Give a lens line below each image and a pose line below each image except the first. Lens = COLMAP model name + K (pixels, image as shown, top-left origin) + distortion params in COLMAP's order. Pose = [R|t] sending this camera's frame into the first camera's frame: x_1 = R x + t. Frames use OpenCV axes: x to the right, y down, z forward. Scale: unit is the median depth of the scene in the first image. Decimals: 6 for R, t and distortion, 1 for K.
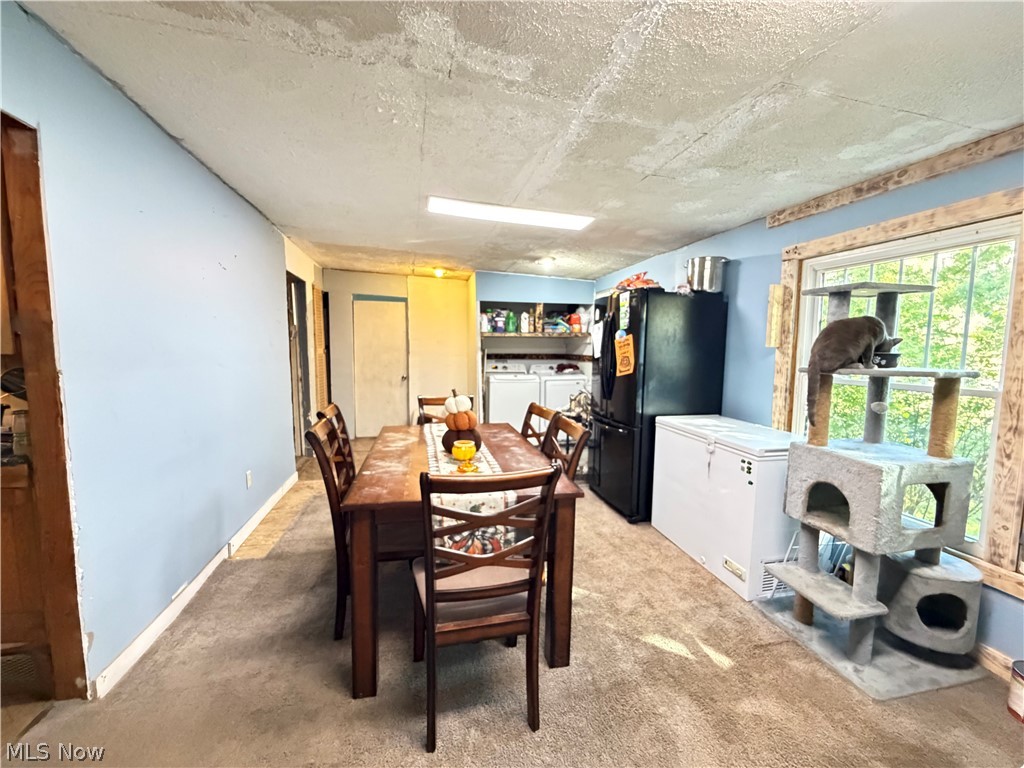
lens RADIAL K [[409.9, 0, 508.4], [0, 409.9, 383.0], [0, 0, 1]] dist [0.001726, 0.000065]
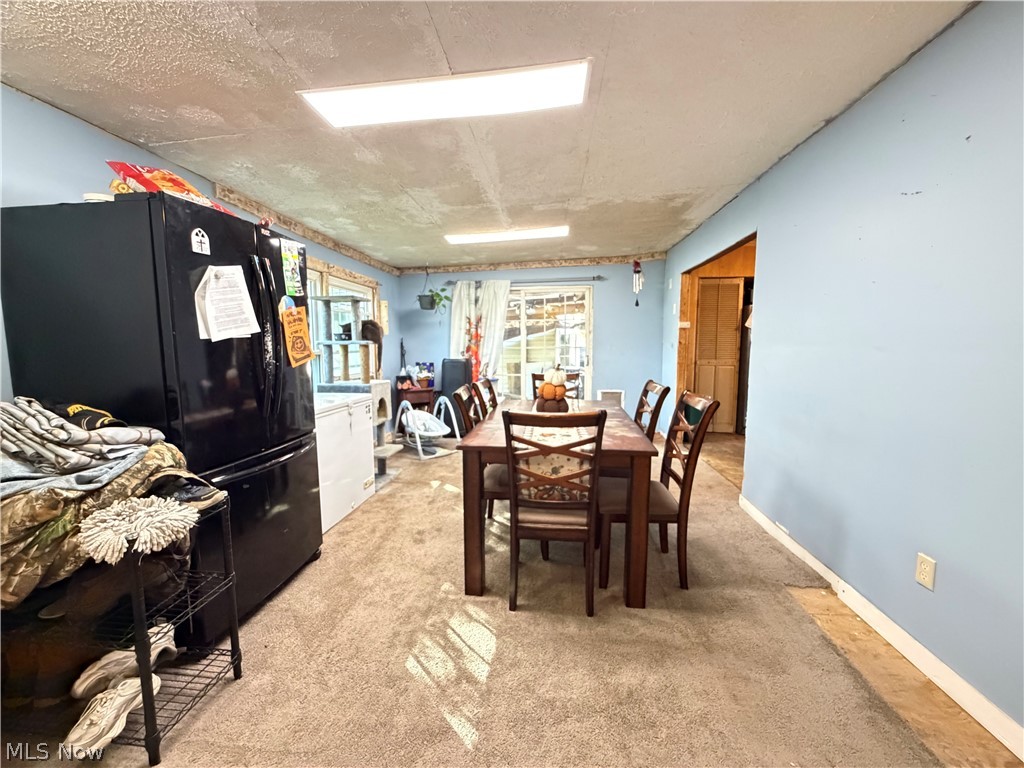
lens RADIAL K [[409.9, 0, 508.4], [0, 409.9, 383.0], [0, 0, 1]] dist [0.001726, 0.000065]
pose [[-0.943275, -0.038243, 0.329801, -0.442407], [0.025019, 0.982332, 0.185466, -0.173693], [-0.331067, 0.183197, -0.925653, 2.463308]]
